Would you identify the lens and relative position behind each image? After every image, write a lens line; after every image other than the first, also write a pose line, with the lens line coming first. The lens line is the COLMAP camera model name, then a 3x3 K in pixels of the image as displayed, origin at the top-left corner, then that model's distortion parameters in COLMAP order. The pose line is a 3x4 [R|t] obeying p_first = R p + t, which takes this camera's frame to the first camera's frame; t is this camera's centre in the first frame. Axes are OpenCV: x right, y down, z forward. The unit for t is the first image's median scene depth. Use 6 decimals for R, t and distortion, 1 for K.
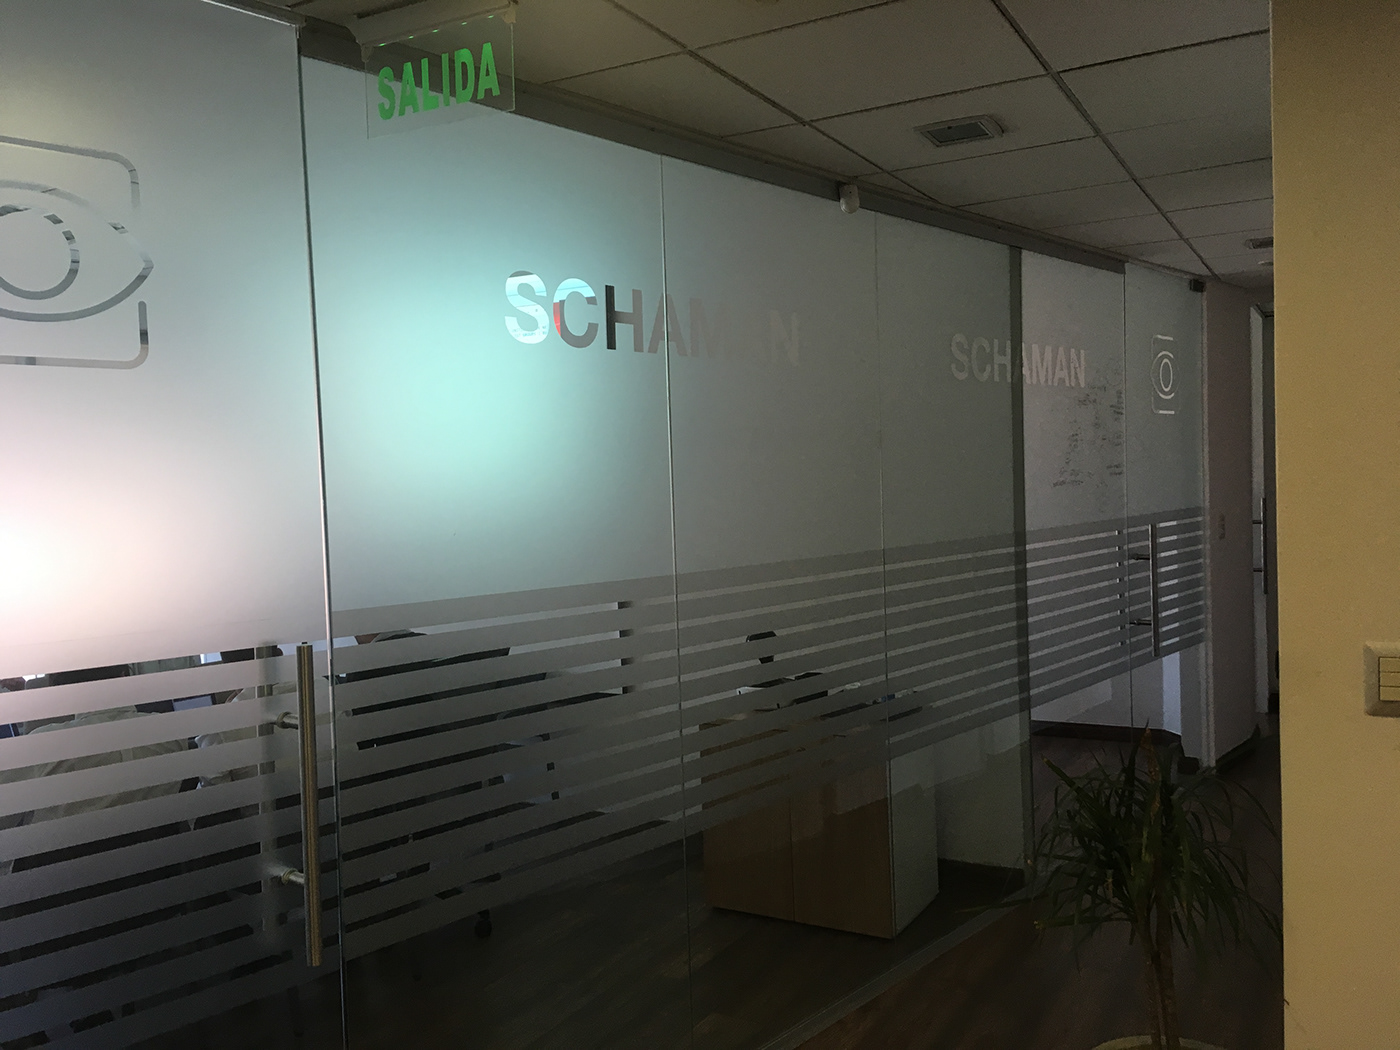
lens RADIAL K [[1203.7, 0, 700.7], [0, 1203.7, 523.8], [0, 0, 1]] dist [0.081840, -0.096282]
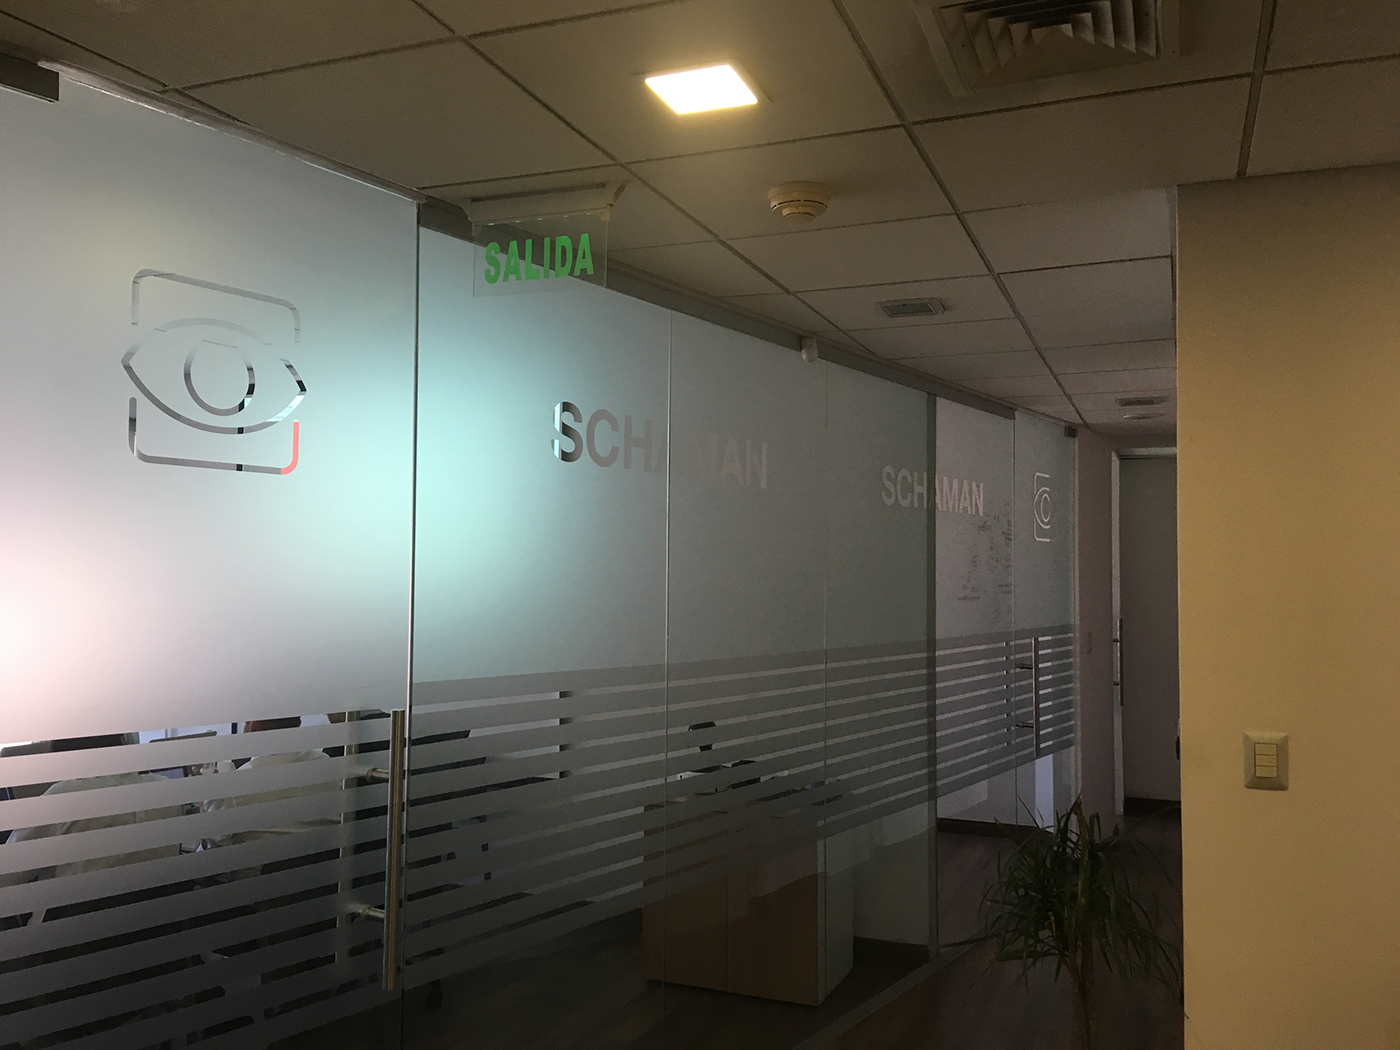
lens RADIAL K [[1203.7, 0, 705.4], [0, 1203.7, 509.7], [0, 0, 1]] dist [0.081840, -0.096282]
pose [[0.991727, 0.051130, 0.117743, -0.096166], [-0.039725, 0.994467, -0.097249, 0.004585], [-0.122064, 0.091767, 0.988271, -0.121352]]
